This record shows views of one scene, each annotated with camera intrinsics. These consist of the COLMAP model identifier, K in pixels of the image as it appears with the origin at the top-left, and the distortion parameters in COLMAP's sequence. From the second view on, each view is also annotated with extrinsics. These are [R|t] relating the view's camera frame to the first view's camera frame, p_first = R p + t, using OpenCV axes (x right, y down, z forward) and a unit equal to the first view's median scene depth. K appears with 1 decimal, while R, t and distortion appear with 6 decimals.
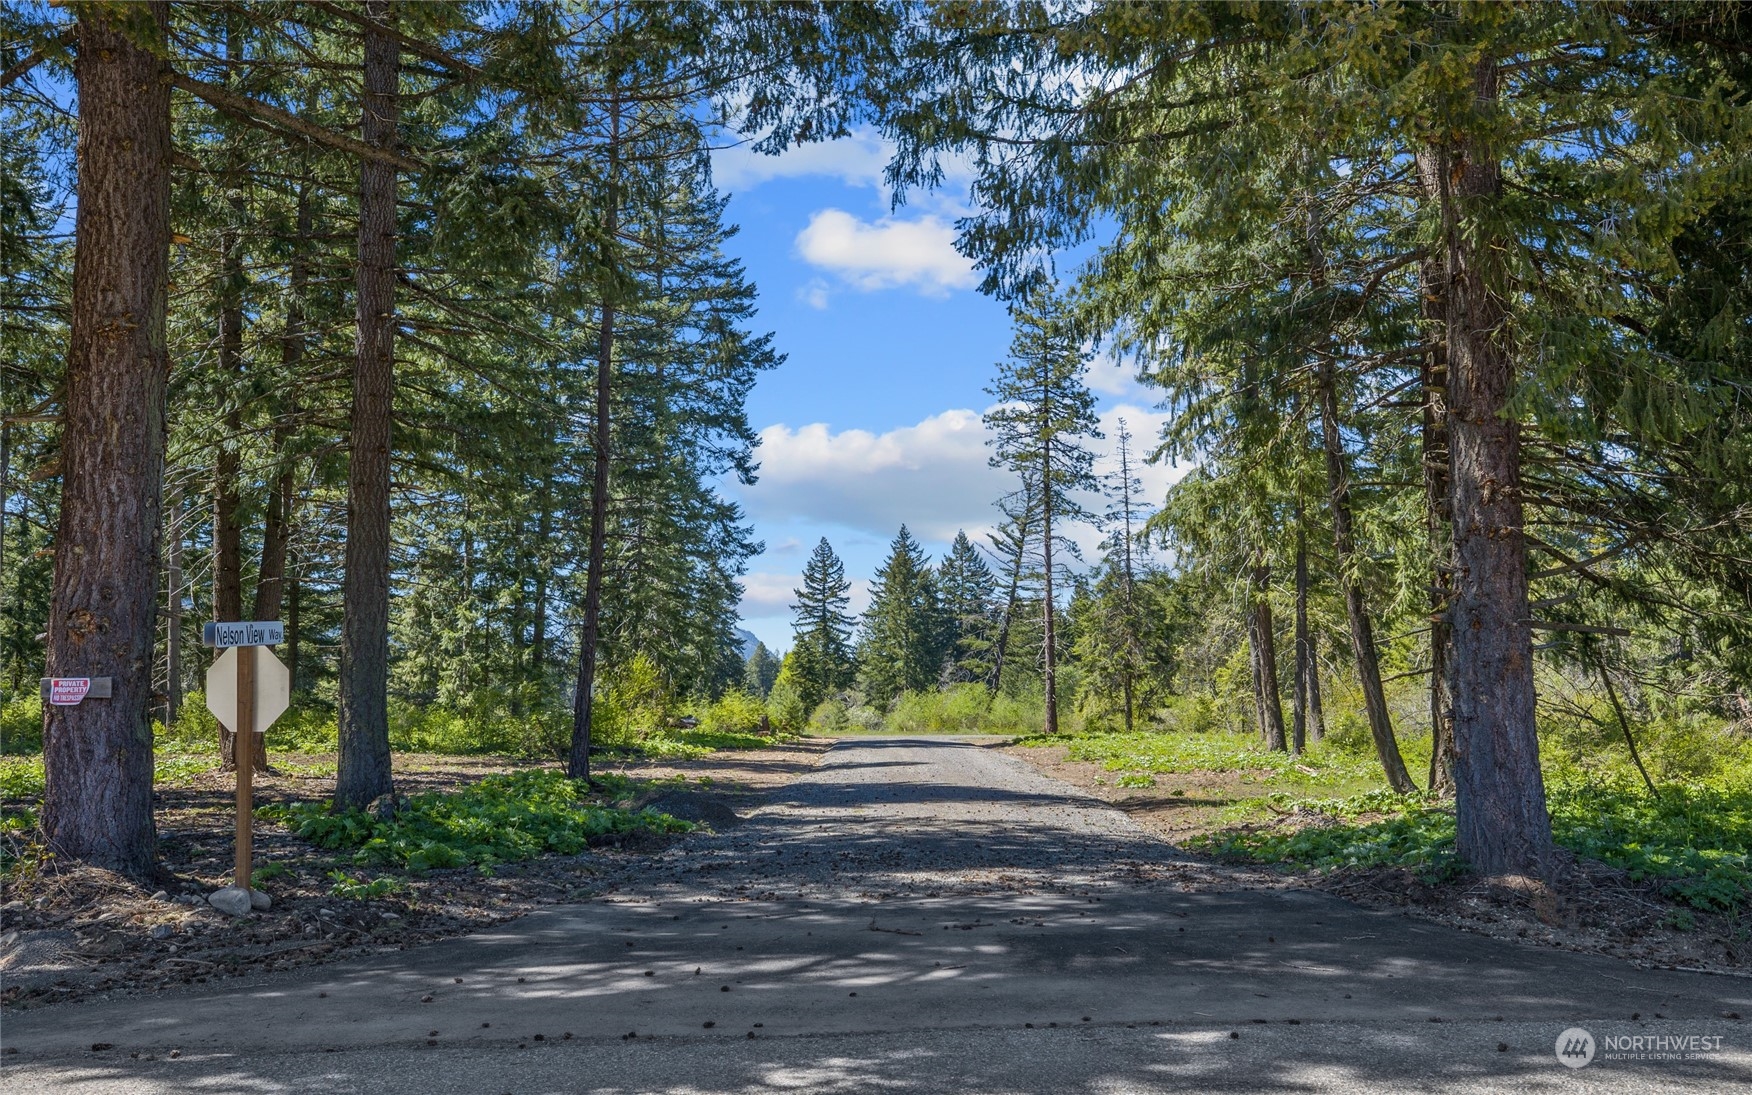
lens RADIAL K [[1341.8, 0, 886.0], [0, 1341.8, 537.4], [0, 0, 1]] dist [-0.003535, -0.001061]
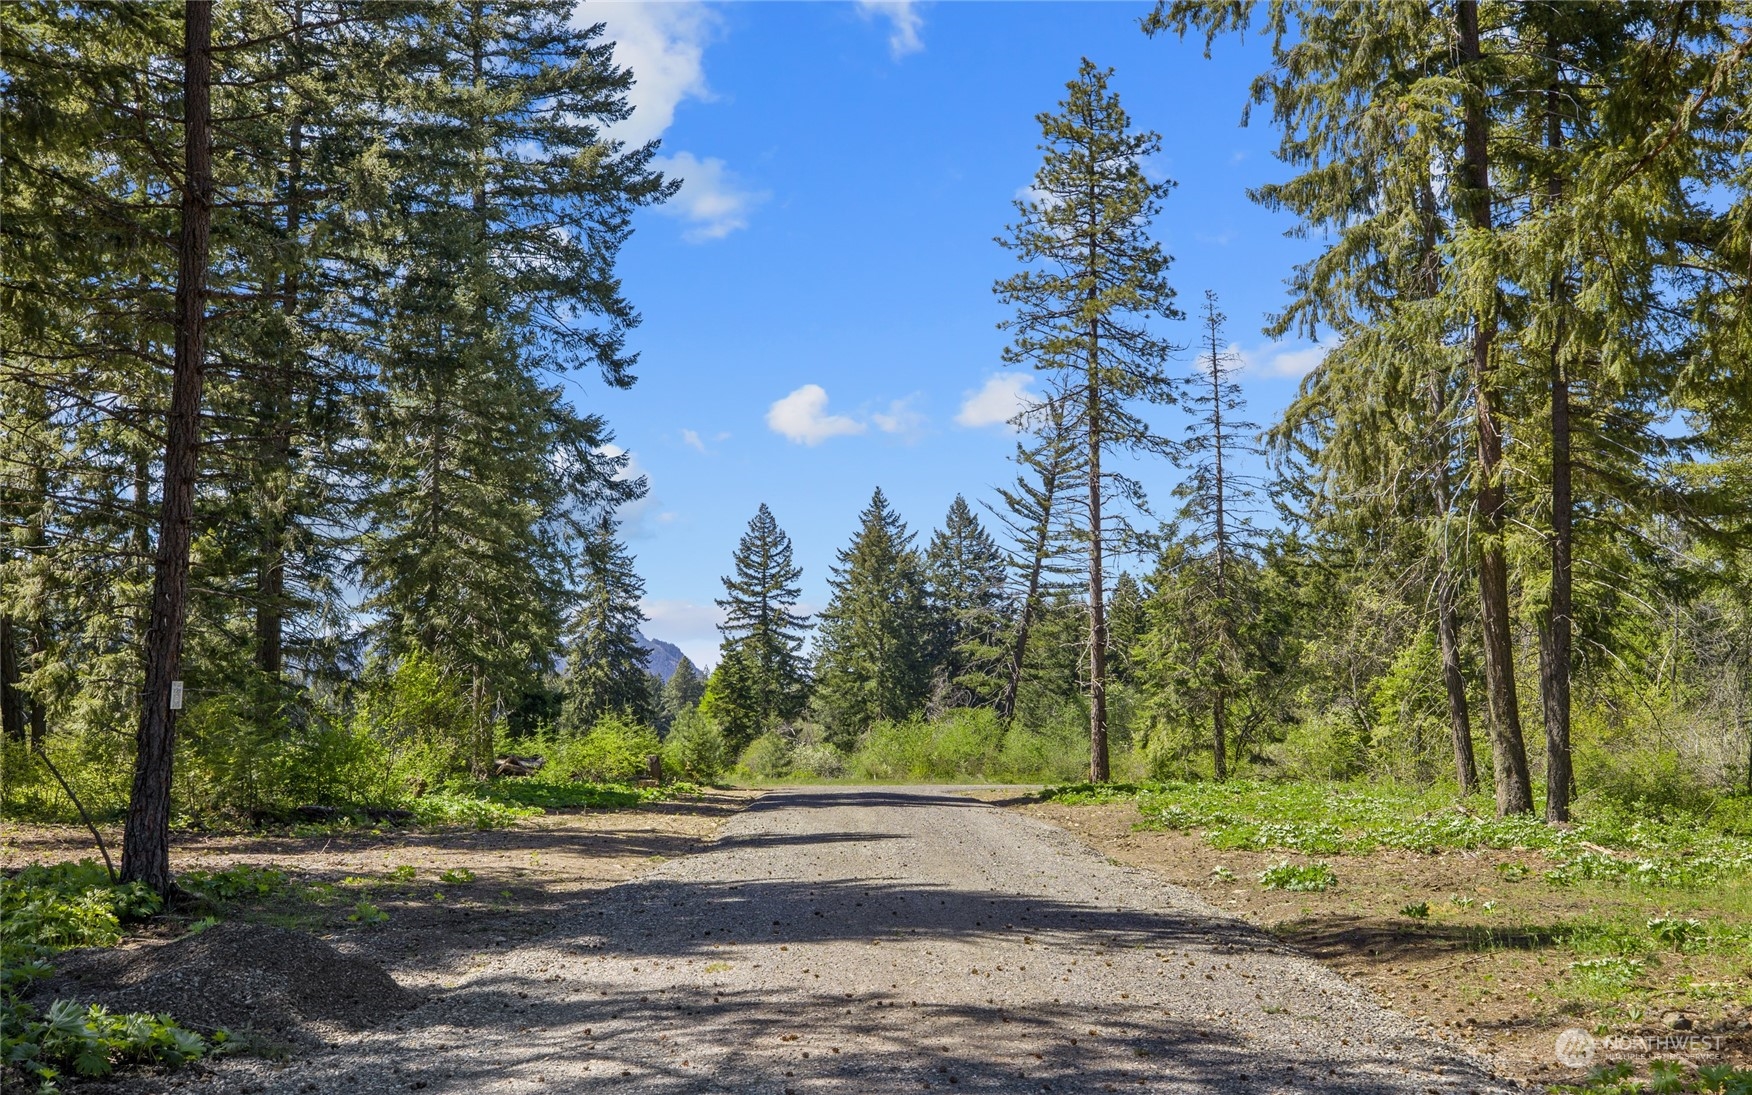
lens RADIAL K [[1816.5, 0, 869.7], [0, 1816.5, 554.1], [0, 0, 1]] dist [0.027312, 0.000000]
pose [[0.999977, -0.000677, 0.006704, 0.008034], [0.000539, 0.999789, 0.020547, 0.019797], [-0.006717, -0.020543, 0.999766, 0.139319]]
